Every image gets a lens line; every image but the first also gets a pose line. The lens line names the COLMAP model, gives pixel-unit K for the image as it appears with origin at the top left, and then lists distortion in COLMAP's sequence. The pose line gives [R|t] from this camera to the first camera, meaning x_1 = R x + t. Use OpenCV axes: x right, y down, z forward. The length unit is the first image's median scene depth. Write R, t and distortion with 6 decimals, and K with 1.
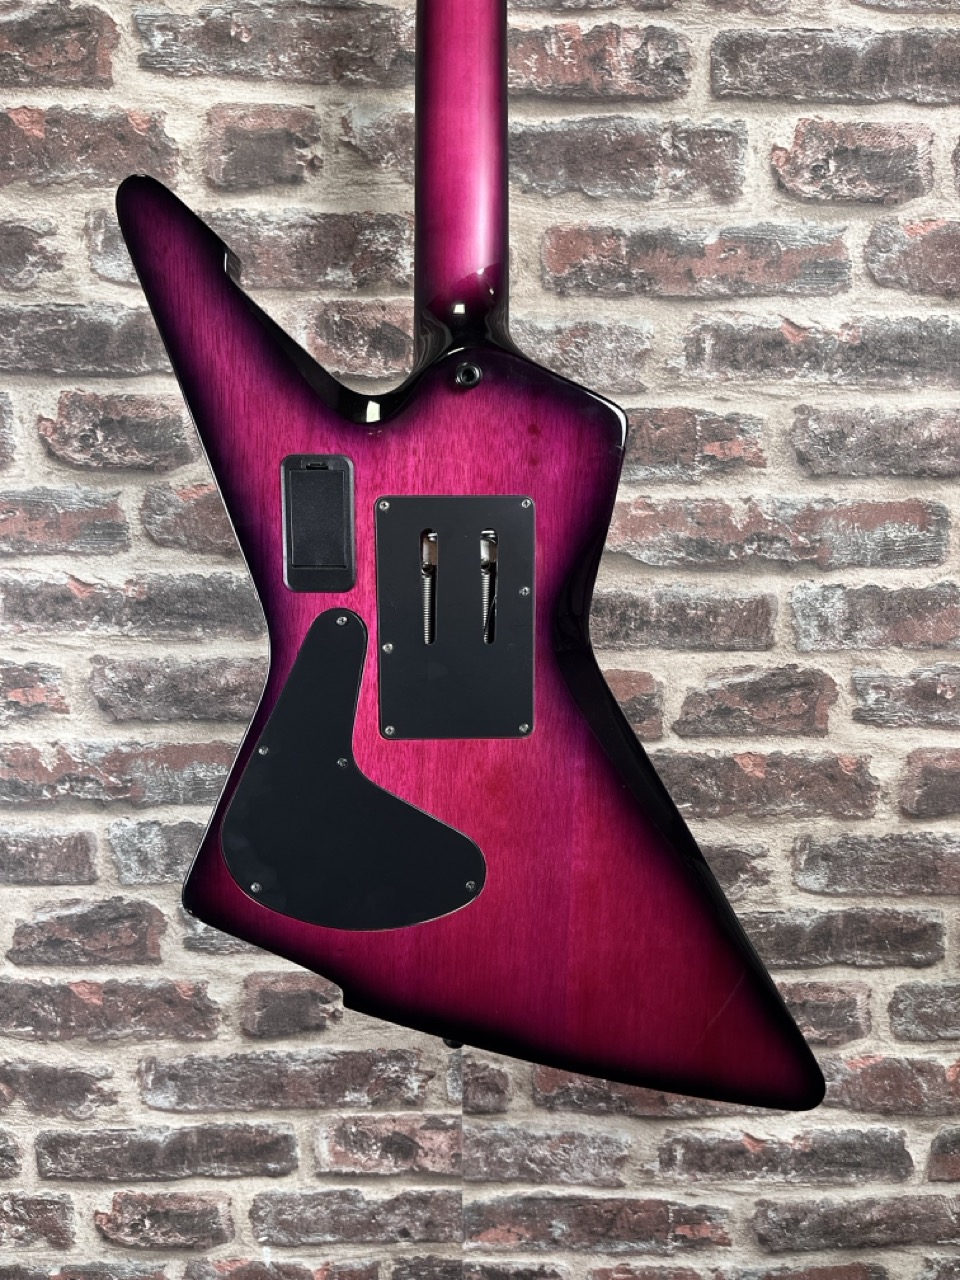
lens RADIAL K [[992.6, 0, 488.8], [0, 992.6, 653.0], [0, 0, 1]] dist [0.044606, -0.073137]
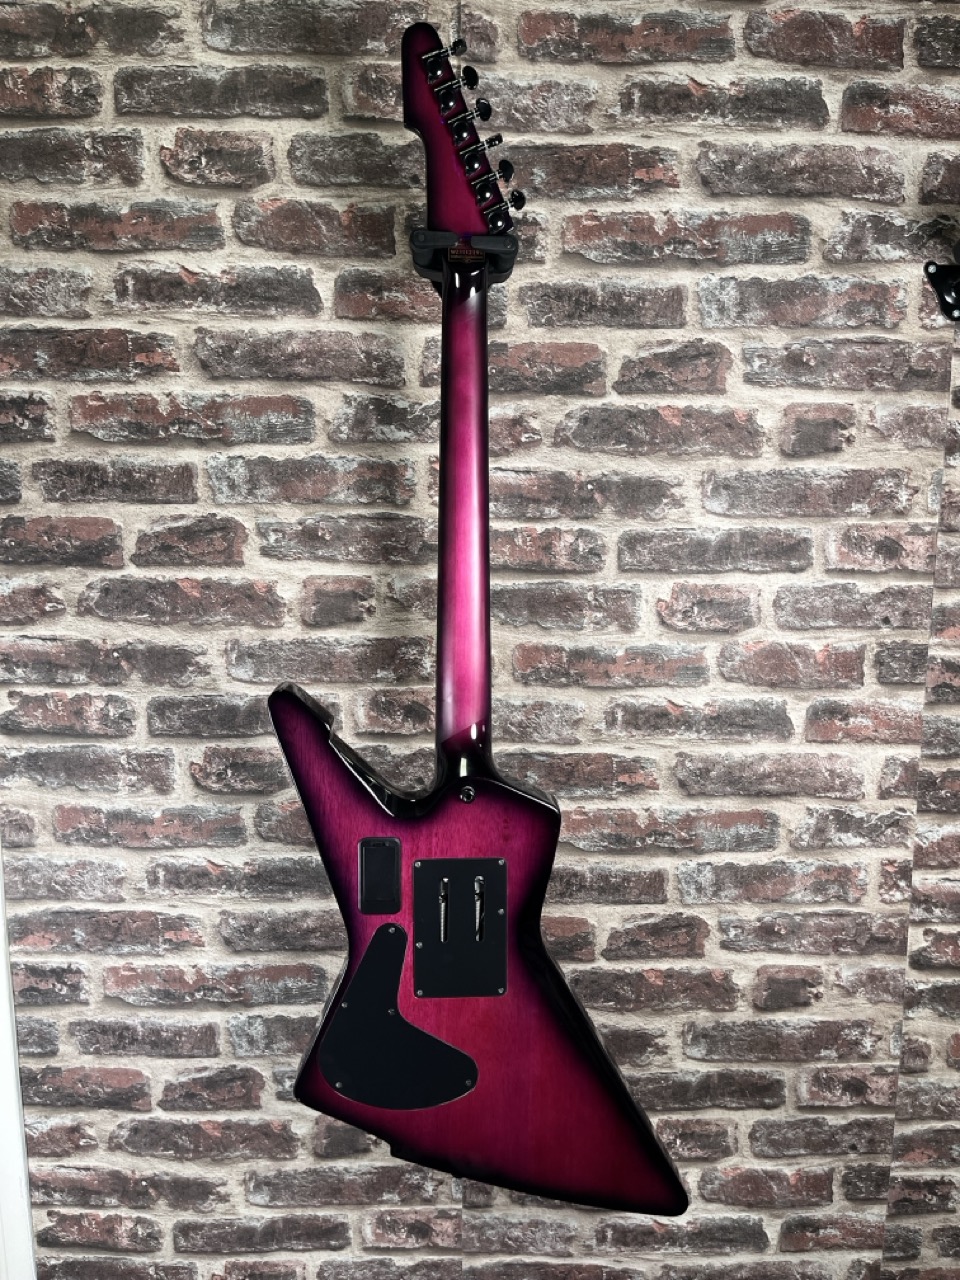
lens RADIAL K [[992.6, 0, 483.3], [0, 992.6, 639.0], [0, 0, 1]] dist [0.044606, -0.073137]
pose [[0.999997, -0.000803, 0.002302, 0.001906], [0.000849, 0.999798, -0.020081, -0.385186], [-0.002286, 0.020082, 0.999796, -0.543546]]
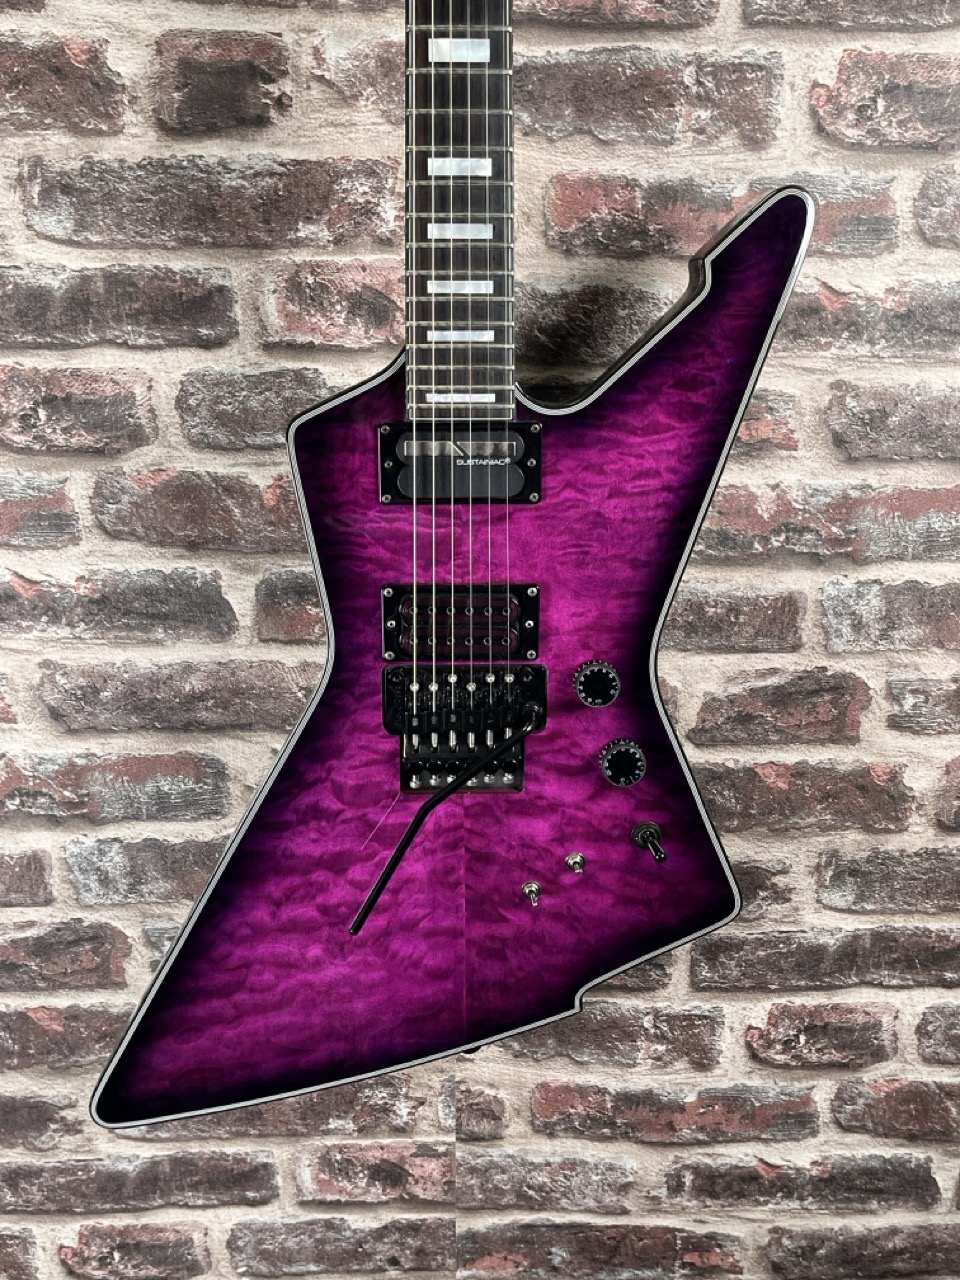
lens RADIAL K [[1248.4, 0, 489.7], [0, 1248.4, 658.8], [0, 0, 1]] dist [0.016758, 0.000000]
pose [[0.999951, -0.001099, 0.009799, -0.006119], [0.000057, 0.994398, 0.105696, -0.117772], [-0.009860, -0.105691, 0.994350, -0.120673]]
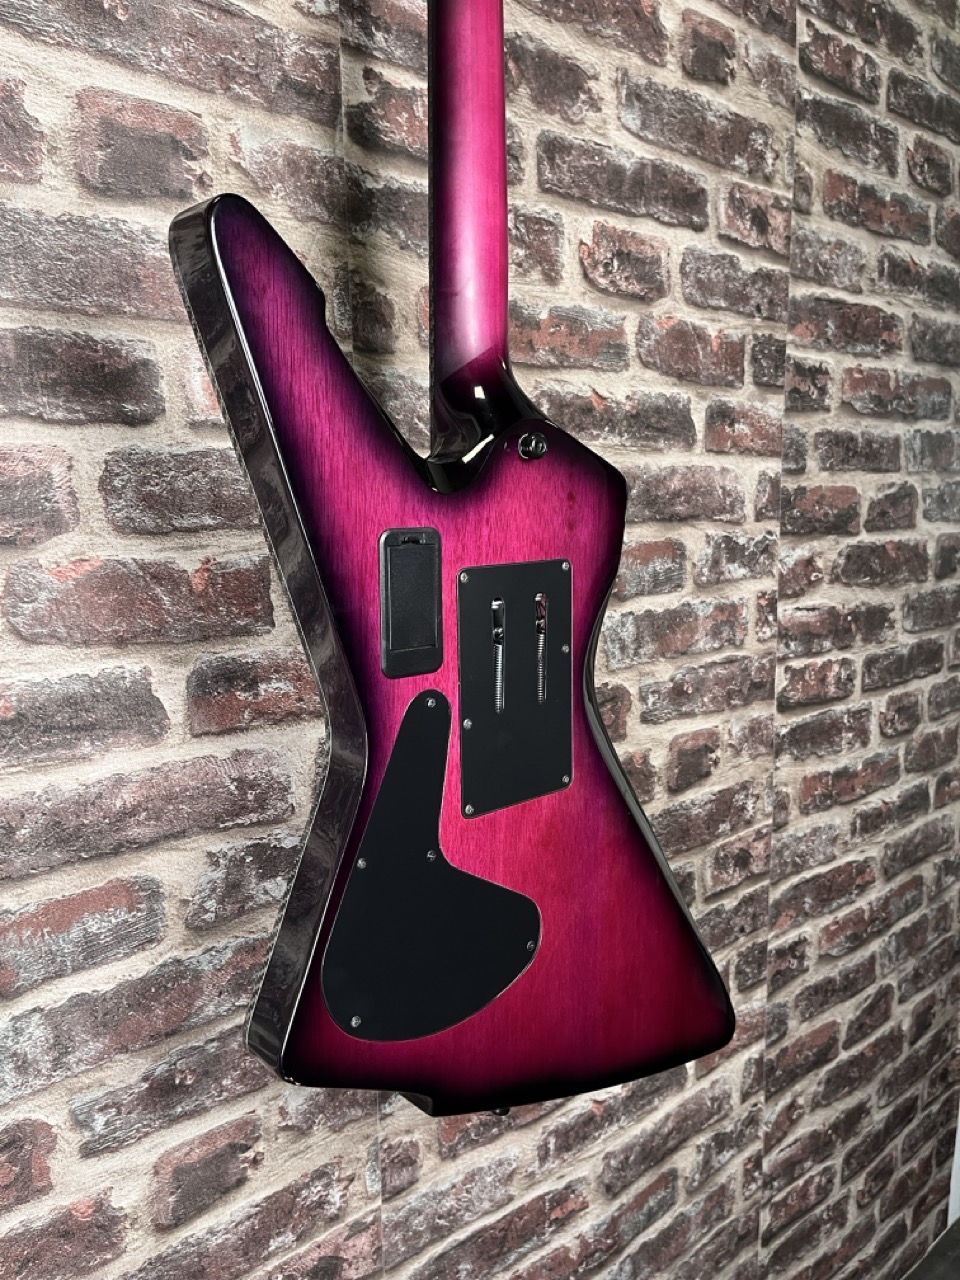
lens RADIAL K [[992.6, 0, 498.3], [0, 992.6, 648.4], [0, 0, 1]] dist [0.044606, -0.073137]
pose [[0.757896, -0.115249, 0.642115, -0.543024], [0.126391, 0.991563, 0.028788, -0.079965], [-0.640015, 0.059340, 0.766068, 0.193343]]
